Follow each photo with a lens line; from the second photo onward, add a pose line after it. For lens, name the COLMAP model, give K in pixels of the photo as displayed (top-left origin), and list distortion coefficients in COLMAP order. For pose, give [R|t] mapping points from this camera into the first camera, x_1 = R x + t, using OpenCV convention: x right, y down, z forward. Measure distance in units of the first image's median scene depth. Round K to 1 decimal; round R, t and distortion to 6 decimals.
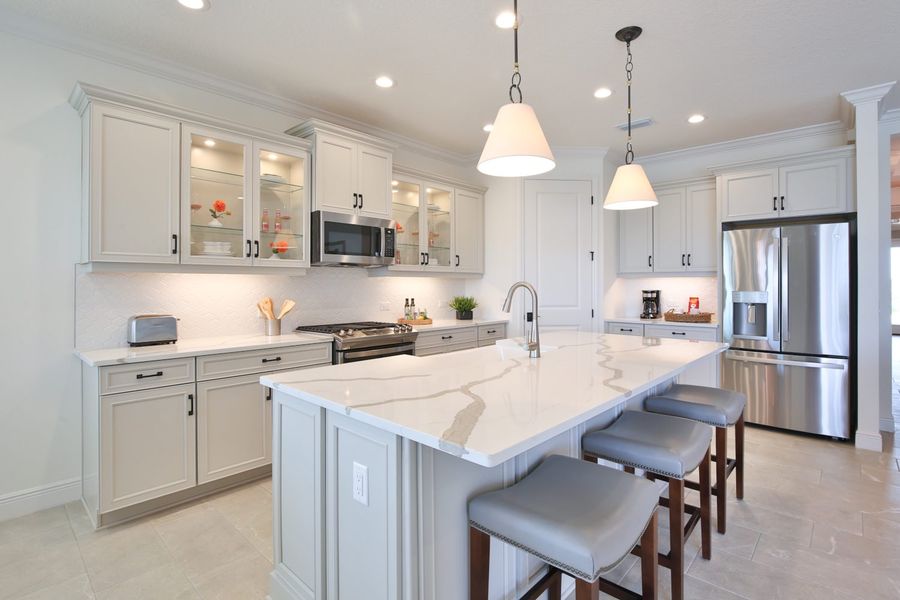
lens RADIAL K [[448.1, 0, 462.7], [0, 448.1, 283.3], [0, 0, 1]] dist [-0.020318, 0.002314]
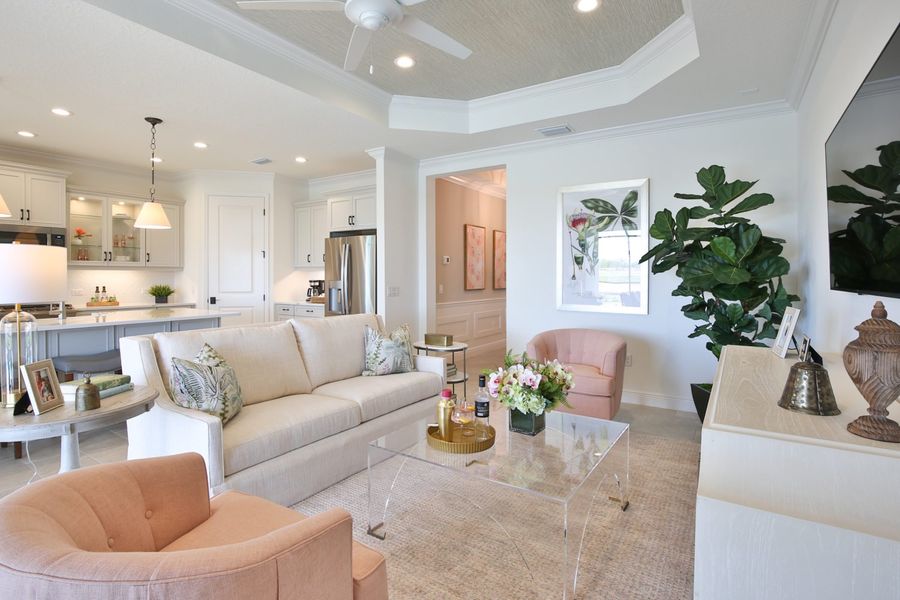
lens RADIAL K [[448.1, 0, 451.0], [0, 448.1, 280.0], [0, 0, 1]] dist [-0.020318, 0.002314]
pose [[0.987411, -0.001247, 0.158171, 0.912820], [-0.000399, 0.999946, 0.010378, 0.001551], [-0.158176, -0.010310, 0.987357, -0.584926]]
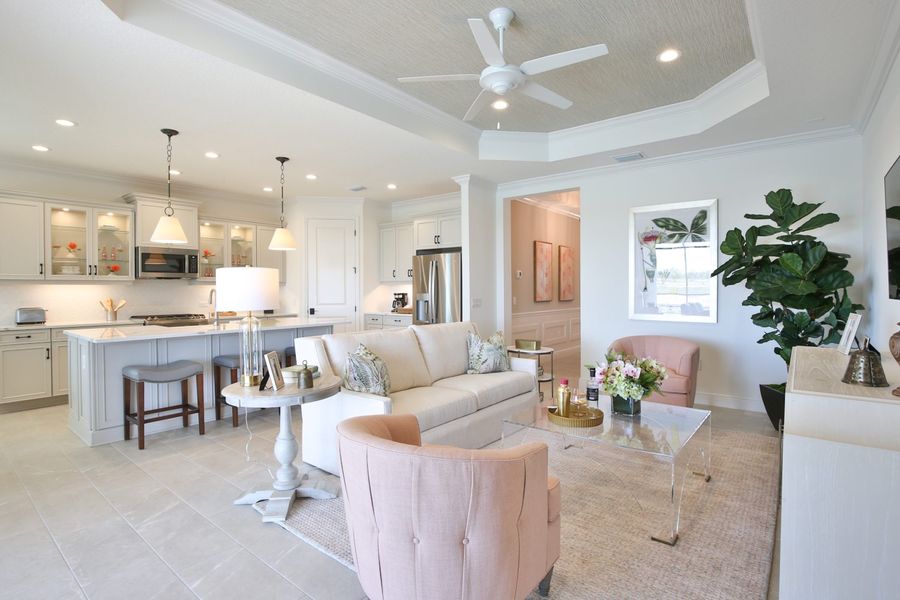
lens RADIAL K [[448.1, 0, 453.3], [0, 448.1, 294.6], [0, 0, 1]] dist [-0.020318, 0.002314]
pose [[0.997603, -0.005645, 0.068974, 0.745248], [0.004653, 0.999884, 0.014526, -0.000316], [-0.069048, -0.014170, 0.997513, -0.753917]]
